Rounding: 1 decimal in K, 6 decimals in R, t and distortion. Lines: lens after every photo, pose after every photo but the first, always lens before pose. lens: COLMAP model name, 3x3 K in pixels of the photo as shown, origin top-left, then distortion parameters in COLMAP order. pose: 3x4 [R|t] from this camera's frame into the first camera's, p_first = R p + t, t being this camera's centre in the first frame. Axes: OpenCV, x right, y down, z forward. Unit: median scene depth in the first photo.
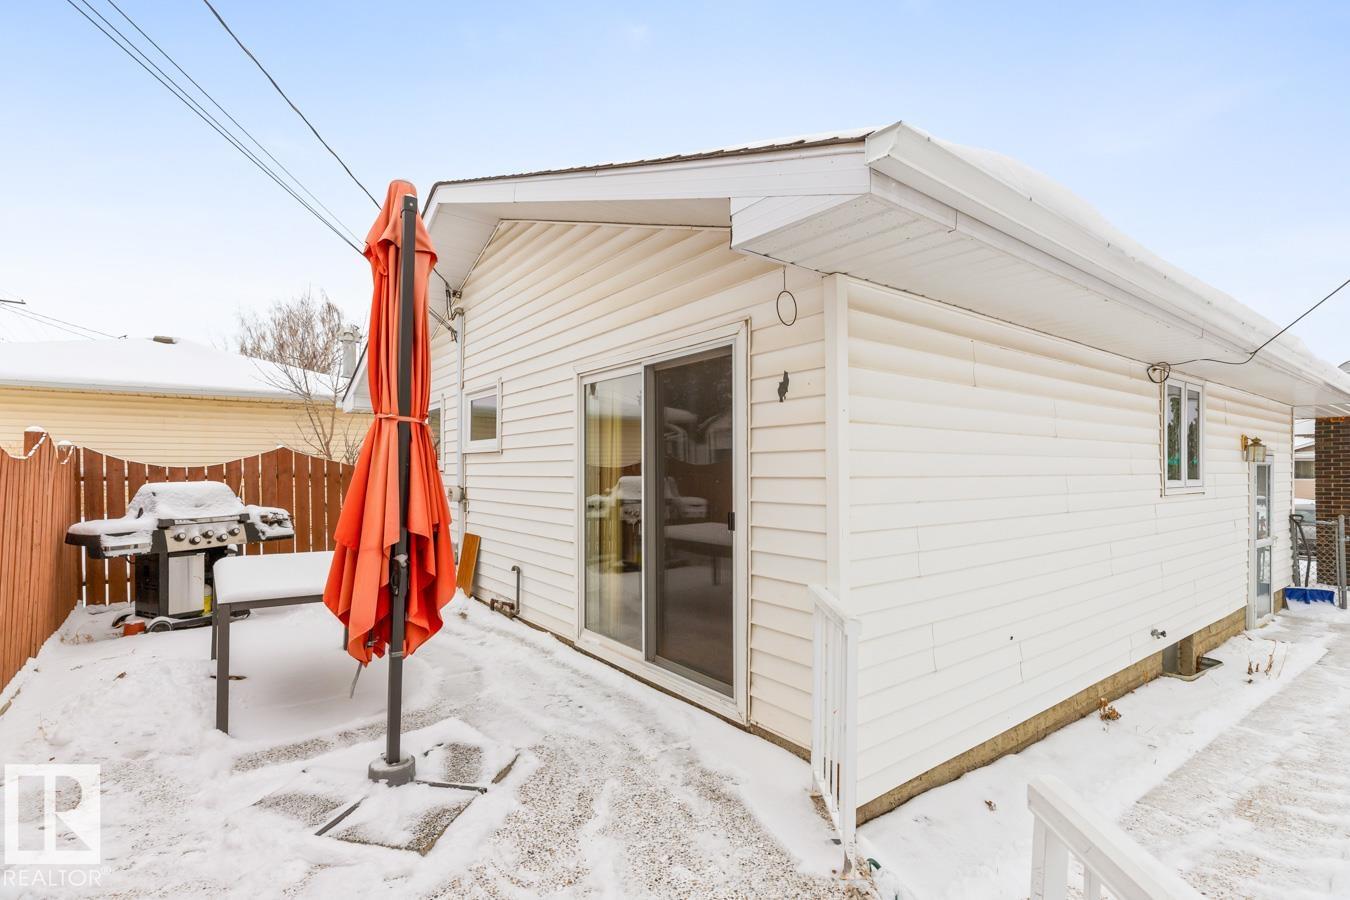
lens RADIAL K [[615.9, 0, 679.6], [0, 615.9, 470.4], [0, 0, 1]] dist [0.003887, -0.000376]
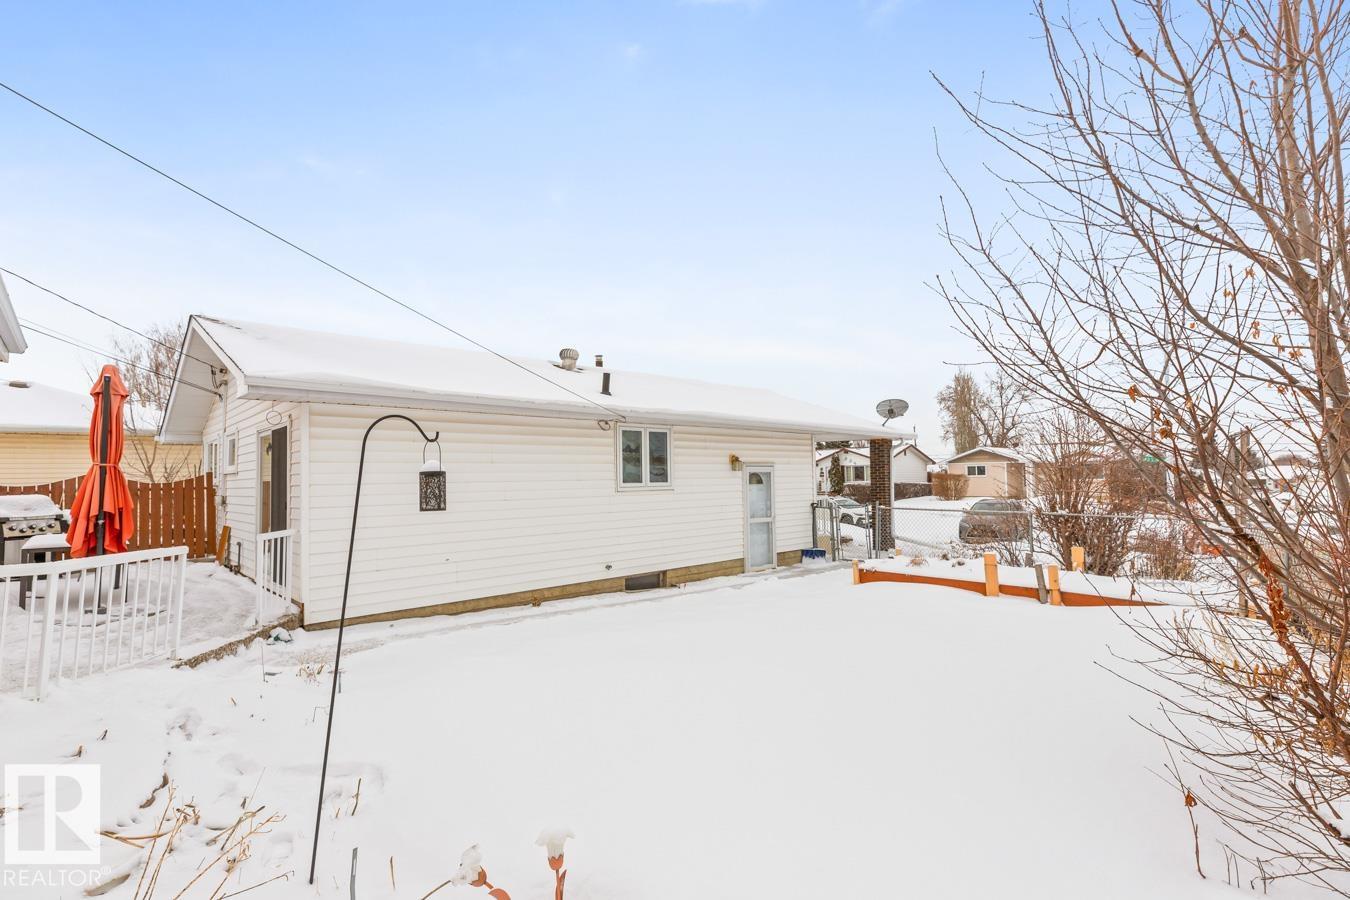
lens RADIAL K [[615.9, 0, 675.4], [0, 615.9, 451.9], [0, 0, 1]] dist [0.003887, -0.000376]
pose [[0.993971, -0.013057, 0.108859, 0.726930], [0.018044, 0.998826, -0.044954, 0.008567], [-0.108144, 0.046647, 0.993040, -0.792492]]
